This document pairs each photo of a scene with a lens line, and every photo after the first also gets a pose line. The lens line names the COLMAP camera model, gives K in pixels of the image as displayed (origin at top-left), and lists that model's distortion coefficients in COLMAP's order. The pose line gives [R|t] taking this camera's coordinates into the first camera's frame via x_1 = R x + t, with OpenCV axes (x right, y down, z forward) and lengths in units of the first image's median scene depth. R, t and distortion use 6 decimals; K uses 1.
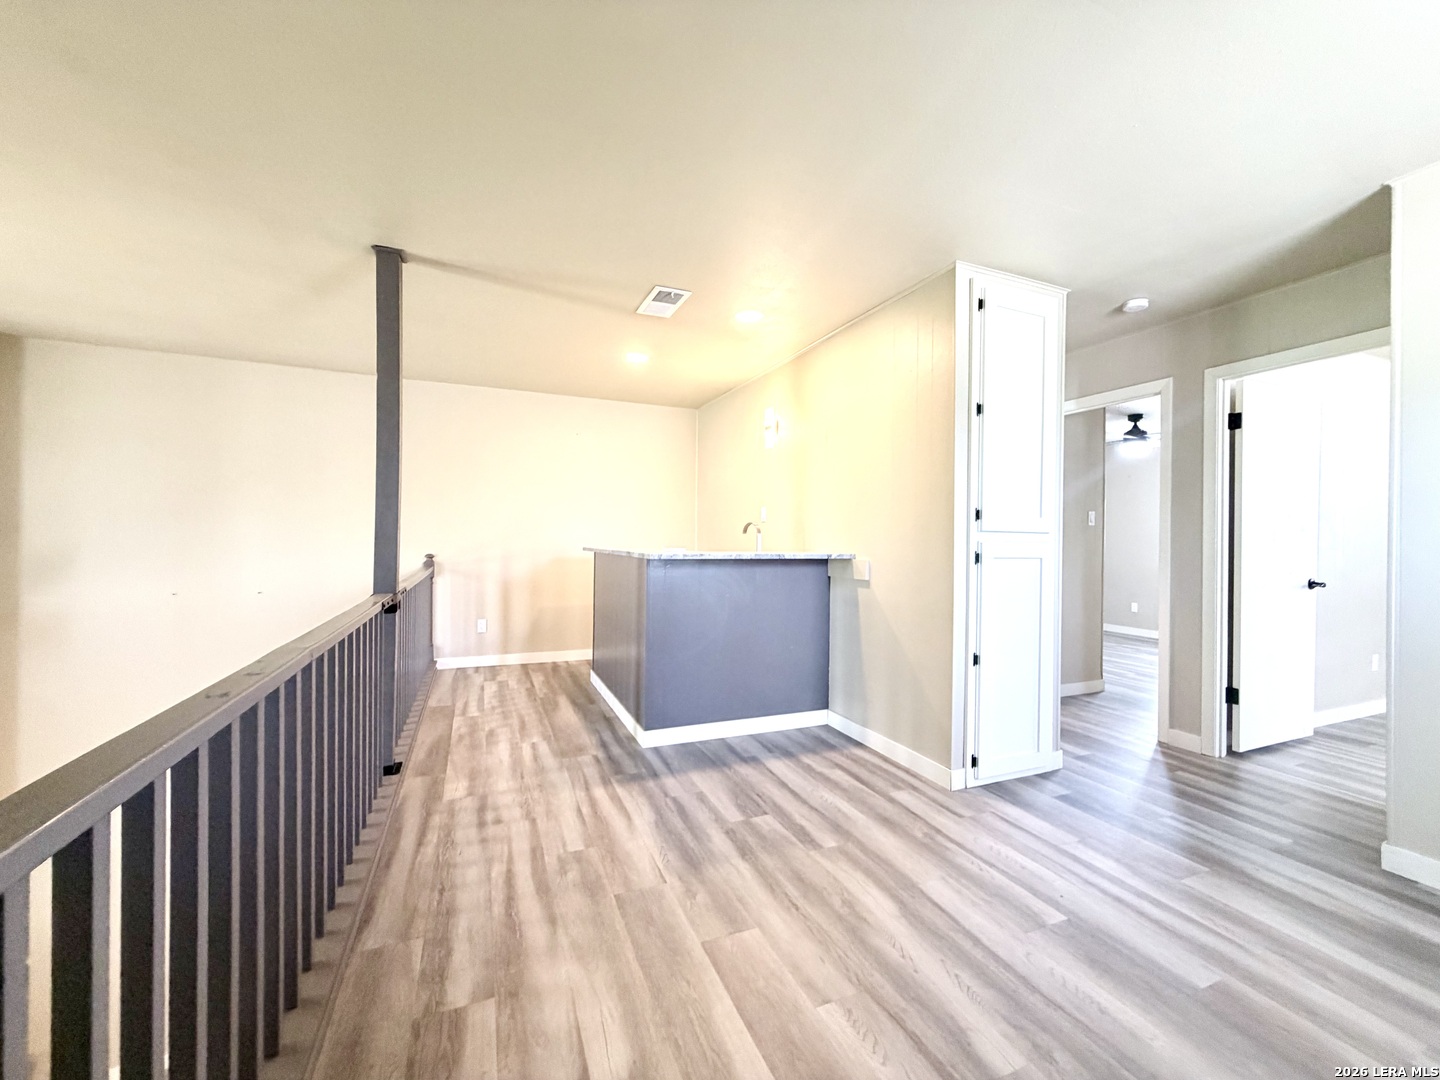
lens RADIAL K [[572.3, 0, 715.3], [0, 572.3, 546.2], [0, 0, 1]] dist [0.001376, 0.000048]
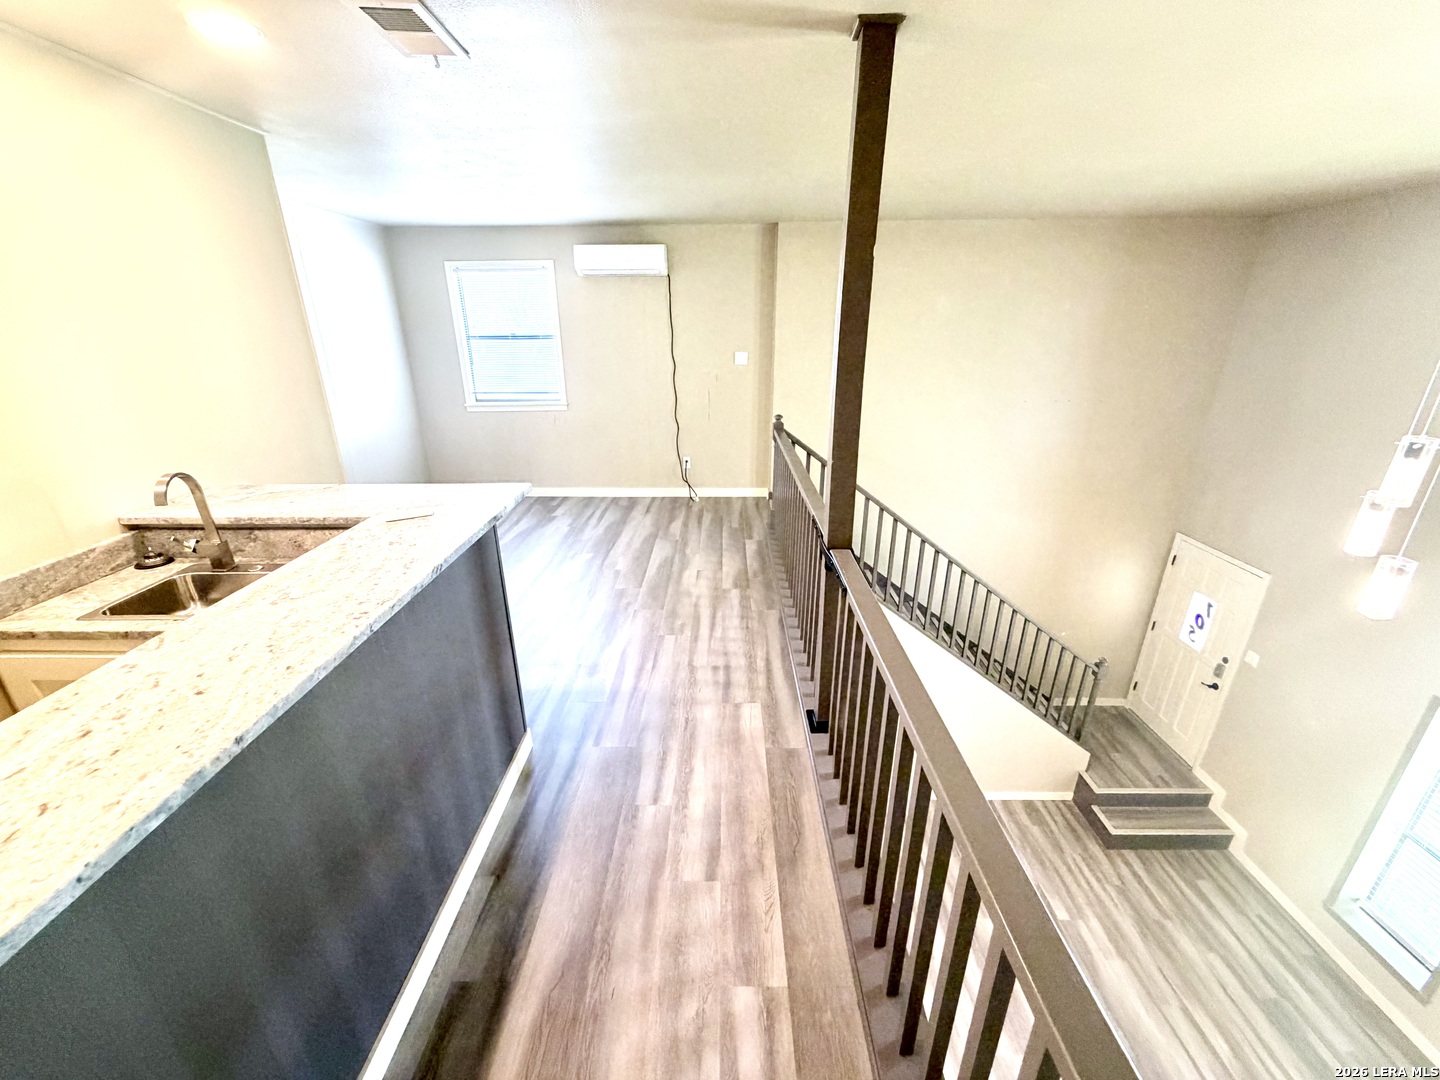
lens RADIAL K [[572.3, 0, 717.1], [0, 572.3, 536.9], [0, 0, 1]] dist [0.001376, 0.000048]
pose [[-0.919237, -0.147861, 0.364884, -0.766952], [-0.003507, 0.929836, 0.367958, -0.248227], [-0.393689, 0.336961, -0.855258, 1.896852]]
